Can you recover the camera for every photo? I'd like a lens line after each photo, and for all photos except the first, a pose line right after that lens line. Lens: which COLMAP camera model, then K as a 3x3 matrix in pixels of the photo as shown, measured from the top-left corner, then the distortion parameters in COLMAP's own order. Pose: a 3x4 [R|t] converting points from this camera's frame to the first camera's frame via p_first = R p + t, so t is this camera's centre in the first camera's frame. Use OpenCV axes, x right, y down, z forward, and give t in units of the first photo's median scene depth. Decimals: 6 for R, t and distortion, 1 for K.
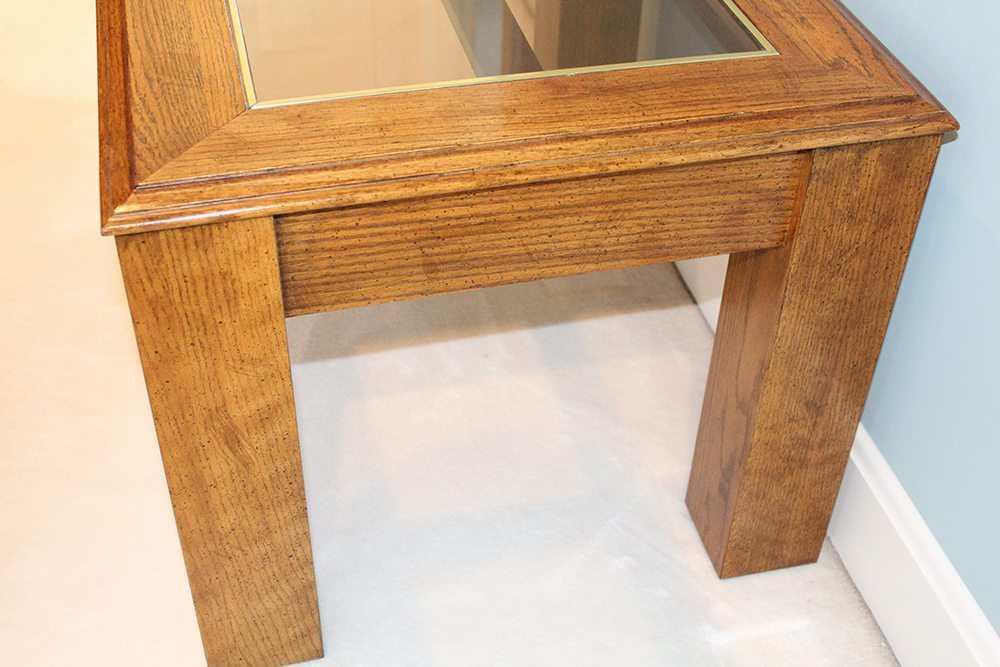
lens RADIAL K [[1307.0, 0, 499.7], [0, 1307.0, 333.3], [0, 0, 1]] dist [-0.077200, 0.000000]
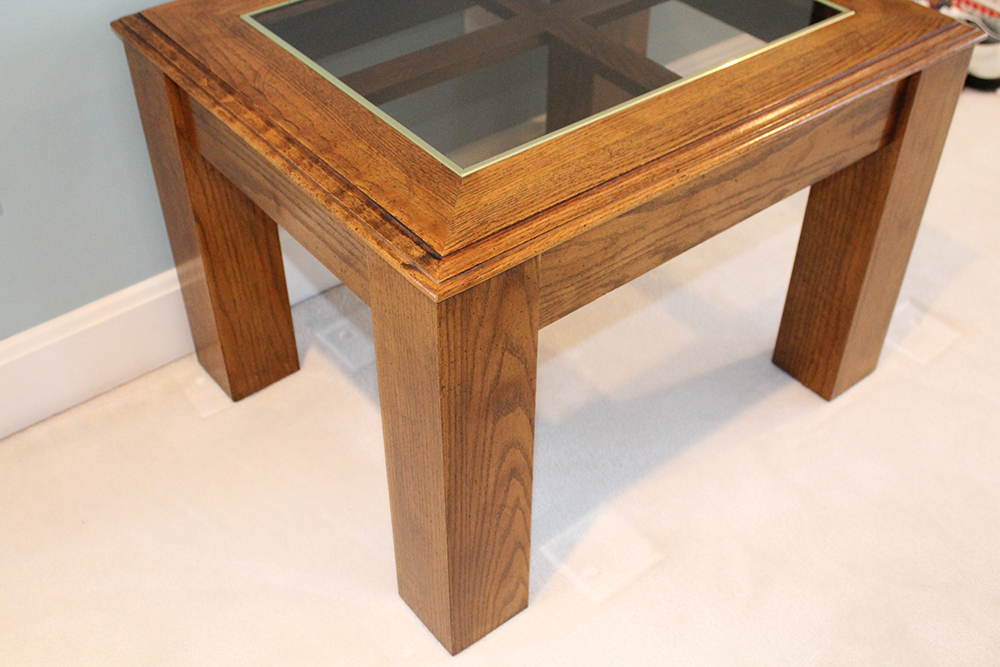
lens RADIAL K [[1118.8, 0, 496.8], [0, 1118.8, 329.6], [0, 0, 1]] dist [-0.066915, 0.000000]
pose [[-0.409302, -0.615484, 0.673537, -1.191182], [0.578124, 0.396152, 0.713328, -1.264673], [-0.705864, 0.681354, 0.193680, 1.356804]]
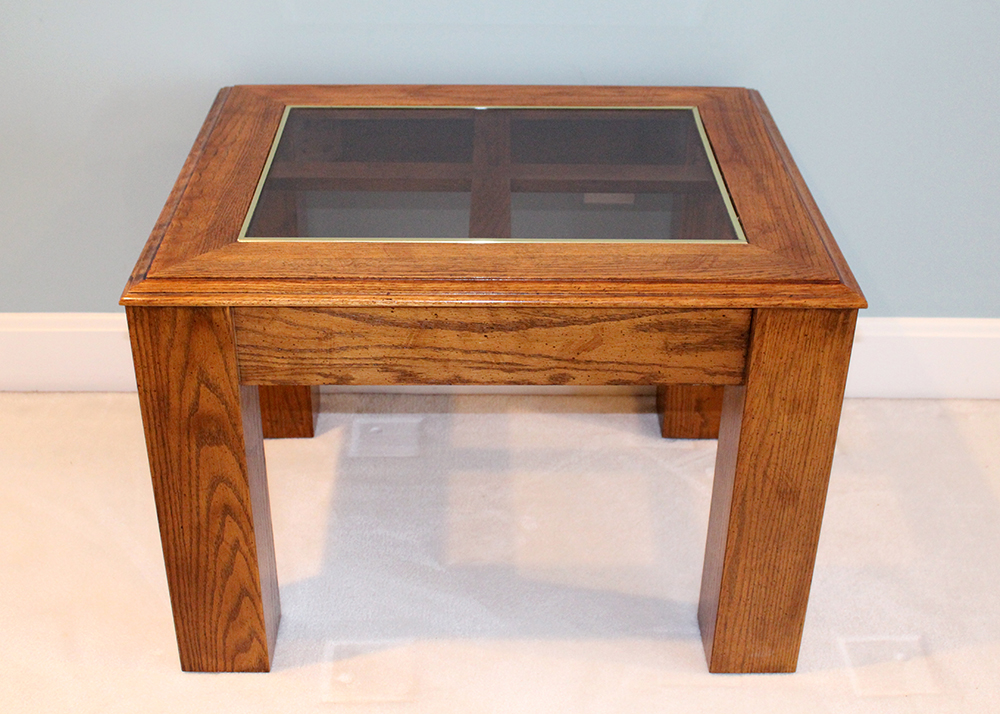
lens RADIAL K [[1378.8, 0, 475.3], [0, 1378.8, 330.0], [0, 0, 1]] dist [-0.081587, 0.000000]
pose [[0.250474, -0.501958, 0.827829, -1.697188], [0.628921, 0.734446, 0.255043, -0.728040], [-0.736017, 0.456758, 0.499651, 0.504994]]
